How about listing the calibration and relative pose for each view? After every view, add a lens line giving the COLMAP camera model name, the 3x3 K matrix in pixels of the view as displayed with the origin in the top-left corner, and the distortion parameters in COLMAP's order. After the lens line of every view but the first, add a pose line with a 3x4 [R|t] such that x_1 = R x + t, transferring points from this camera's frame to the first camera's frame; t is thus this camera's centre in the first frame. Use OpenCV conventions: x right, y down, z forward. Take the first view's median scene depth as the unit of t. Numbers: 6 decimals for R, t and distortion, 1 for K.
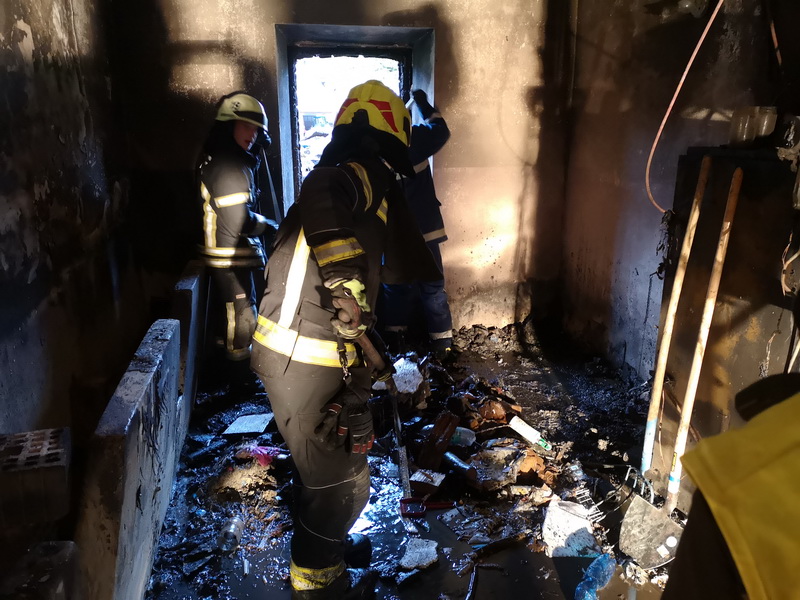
lens RADIAL K [[614.8, 0, 402.2], [0, 614.8, 299.7], [0, 0, 1]] dist [0.035545, -0.016795]
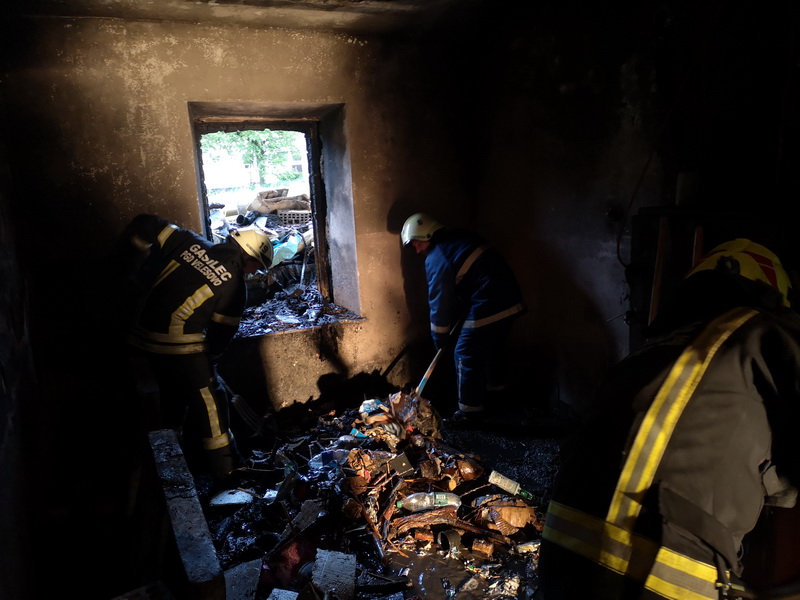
lens RADIAL K [[614.8, 0, 401.2], [0, 614.8, 298.7], [0, 0, 1]] dist [0.035545, -0.016795]
pose [[0.964003, -0.097856, 0.247230, -0.186662], [0.118840, 0.990343, -0.071395, -0.039422], [-0.237856, 0.098206, 0.966323, 0.021831]]
